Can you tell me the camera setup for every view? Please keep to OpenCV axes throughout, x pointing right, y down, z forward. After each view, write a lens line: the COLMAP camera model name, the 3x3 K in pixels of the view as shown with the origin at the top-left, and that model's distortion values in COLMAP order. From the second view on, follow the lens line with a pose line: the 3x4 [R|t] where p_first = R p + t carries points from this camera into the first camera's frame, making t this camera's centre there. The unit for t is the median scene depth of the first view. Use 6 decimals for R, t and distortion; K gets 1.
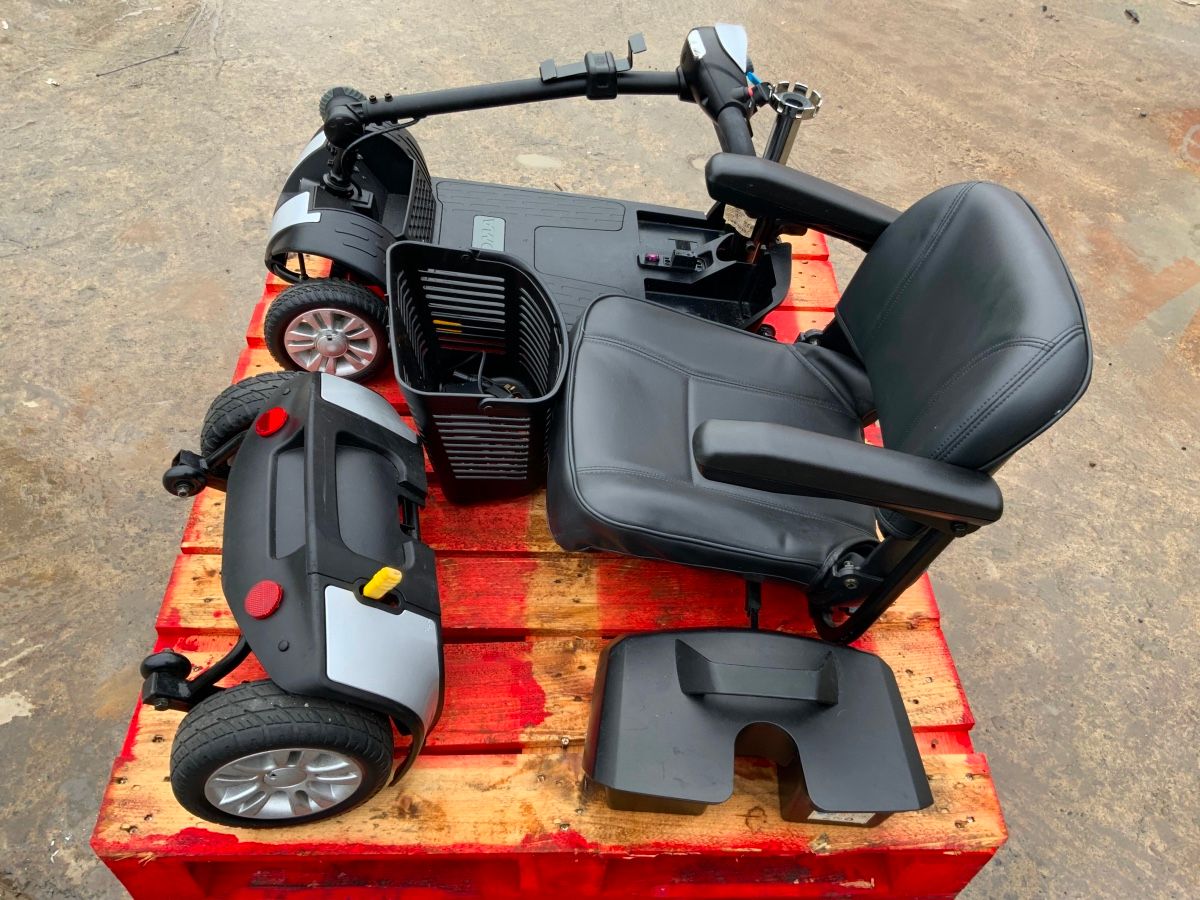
lens RADIAL K [[990.6, 0, 601.3], [0, 990.6, 447.6], [0, 0, 1]] dist [0.070489, -0.139124]
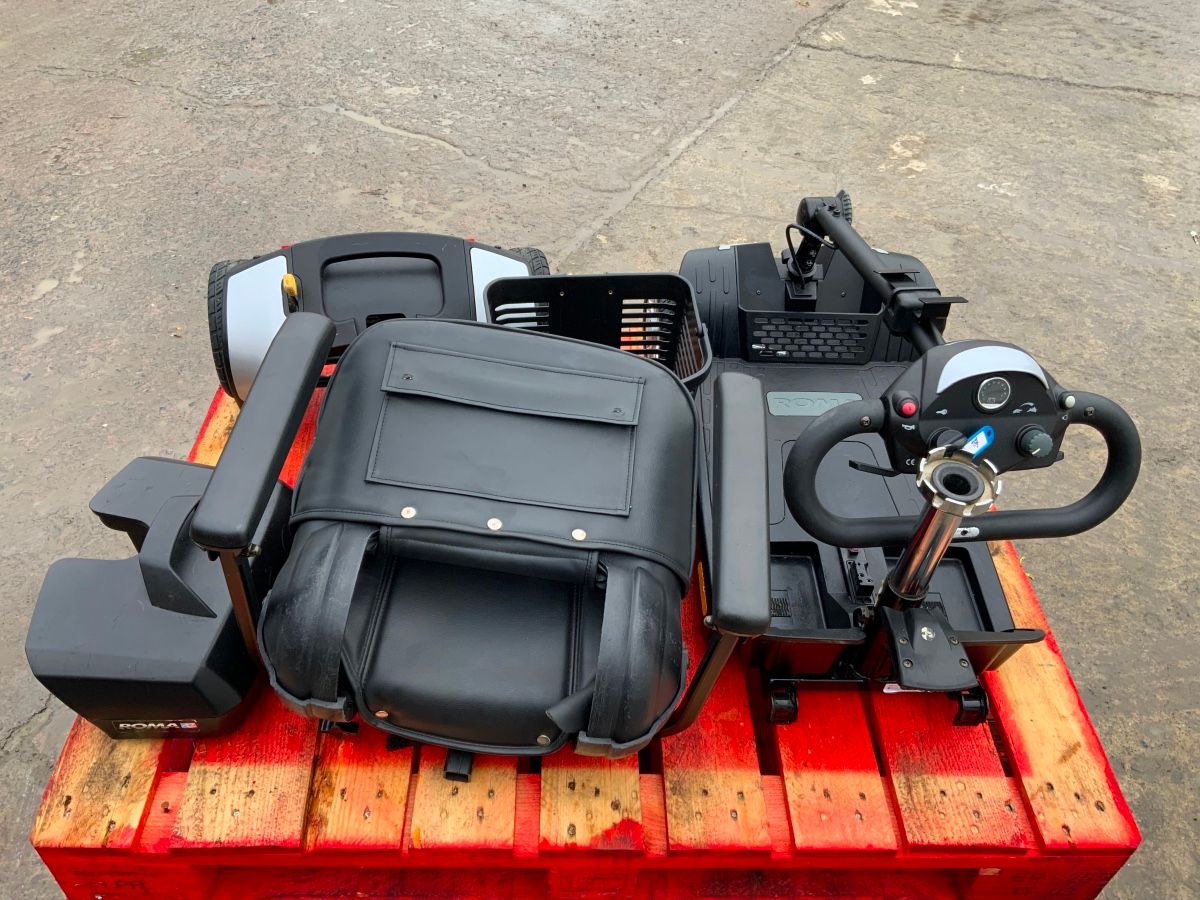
lens RADIAL K [[1011.2, 0, 600.0], [0, 1011.2, 450.0], [0, 0, 1]] dist [0.036194, -0.076413]
pose [[-0.009137, 0.603790, -0.797091, 0.705865], [-0.768371, 0.505893, 0.392018, -0.429952], [0.639939, 0.616044, 0.459312, 0.516973]]
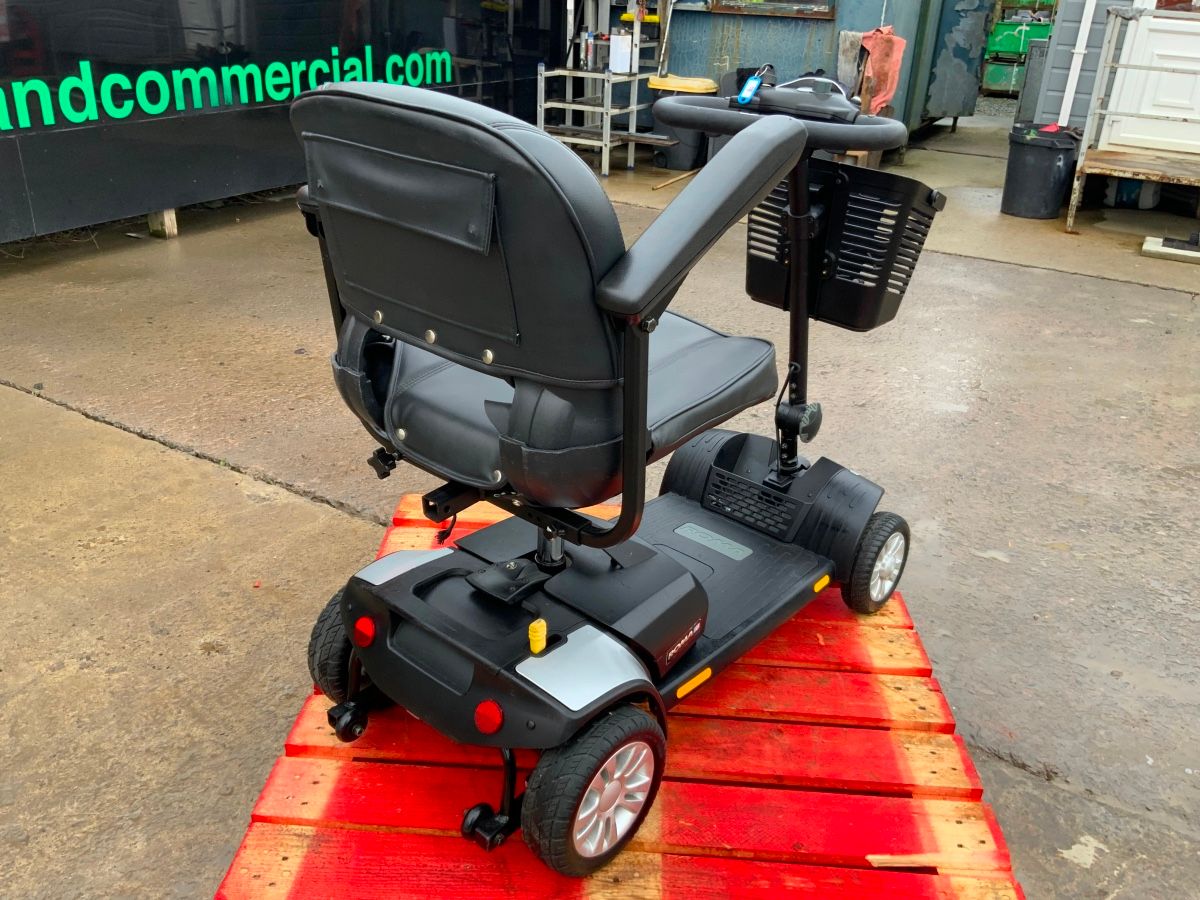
lens RADIAL K [[995.1, 0, 600.6], [0, 995.1, 452.3], [0, 0, 1]] dist [0.028681, -0.056201]
pose [[-0.991073, -0.132482, 0.014948, 0.009117], [-0.025197, 0.296220, 0.954787, -1.111999], [-0.130920, 0.945887, -0.296914, 1.095571]]
